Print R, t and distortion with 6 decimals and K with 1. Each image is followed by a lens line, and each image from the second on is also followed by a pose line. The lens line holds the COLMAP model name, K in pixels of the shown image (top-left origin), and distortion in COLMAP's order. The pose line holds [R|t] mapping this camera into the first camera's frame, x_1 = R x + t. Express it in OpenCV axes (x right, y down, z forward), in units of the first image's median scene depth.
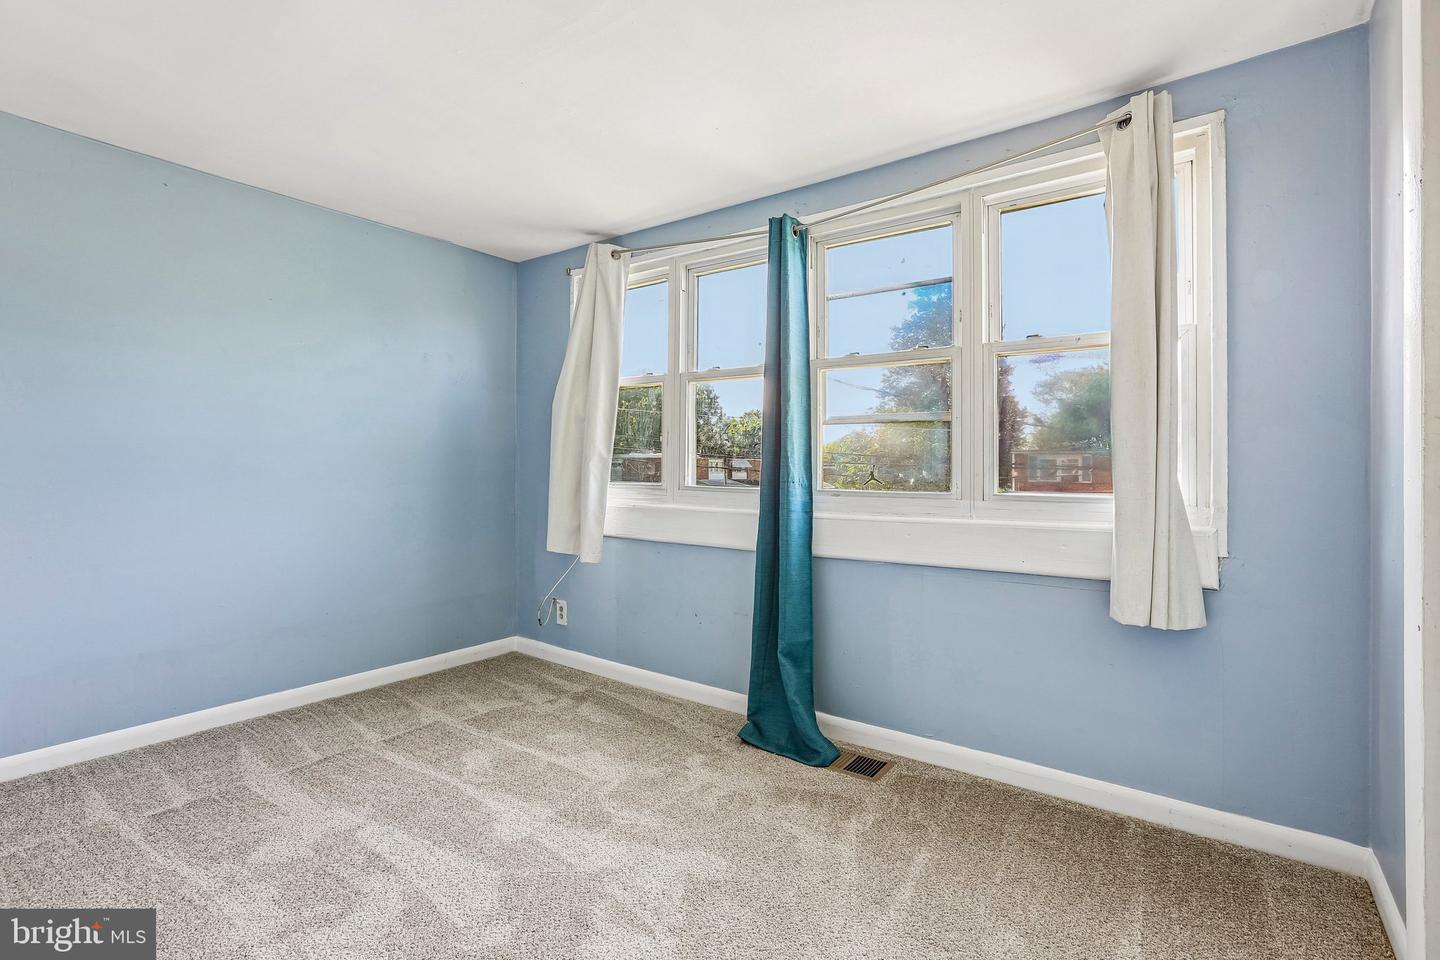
lens RADIAL K [[677.6, 0, 720.1], [0, 677.6, 475.8], [0, 0, 1]] dist [-0.061649, 0.030368]
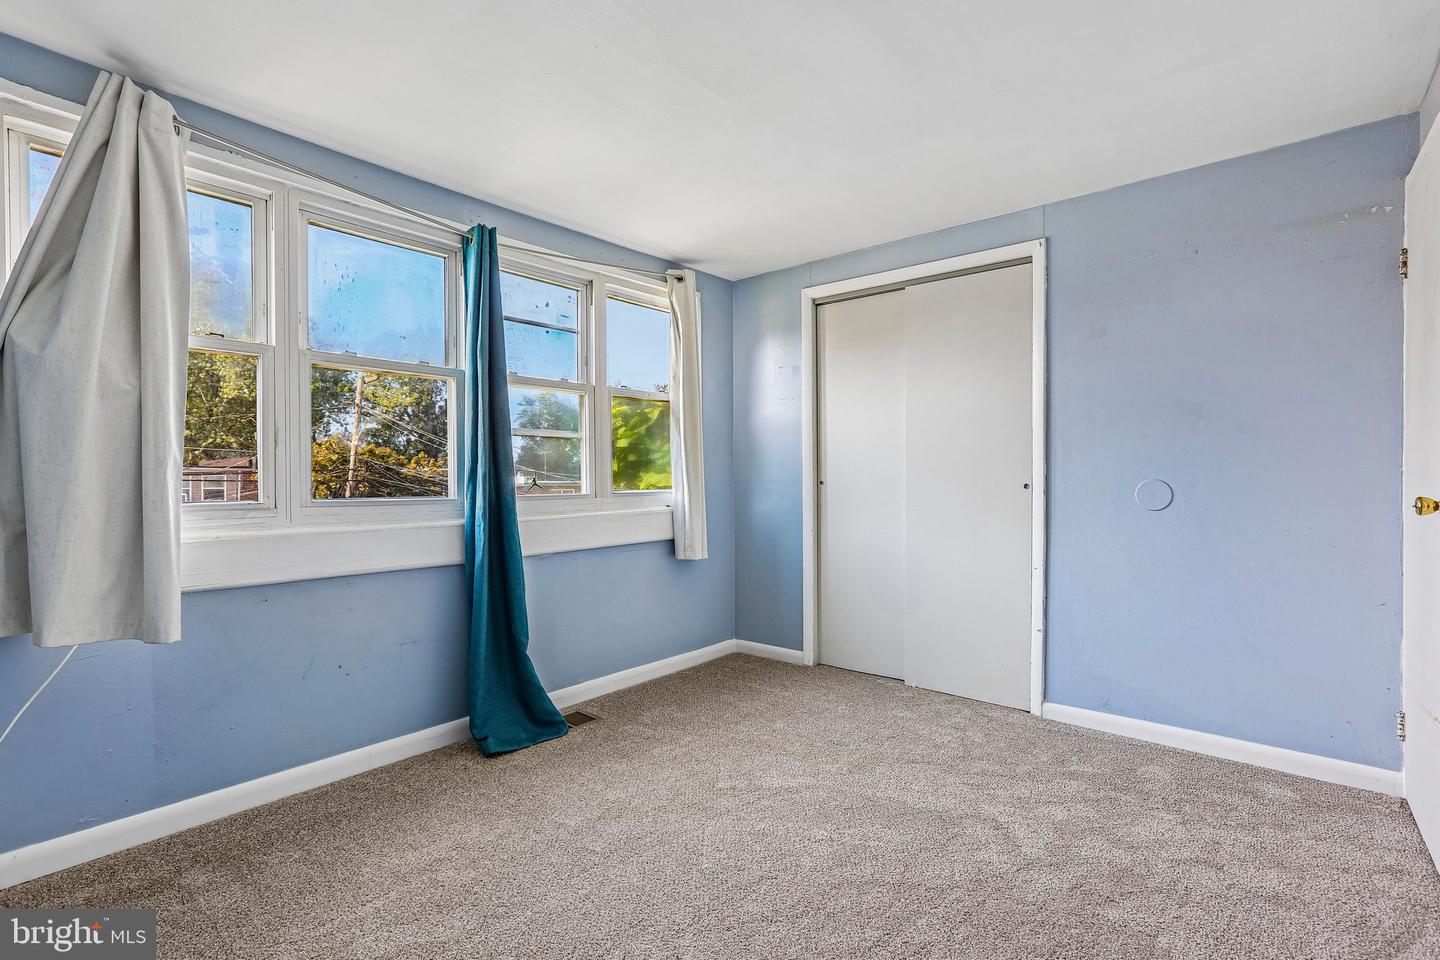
lens RADIAL K [[674.2, 0, 704.3], [0, 674.2, 481.8], [0, 0, 1]] dist [-0.044011, 0.019999]
pose [[0.065668, -0.013434, 0.997751, -0.913546], [0.020593, 0.999715, 0.012105, -0.008361], [-0.997629, 0.019752, 0.065925, 0.629002]]
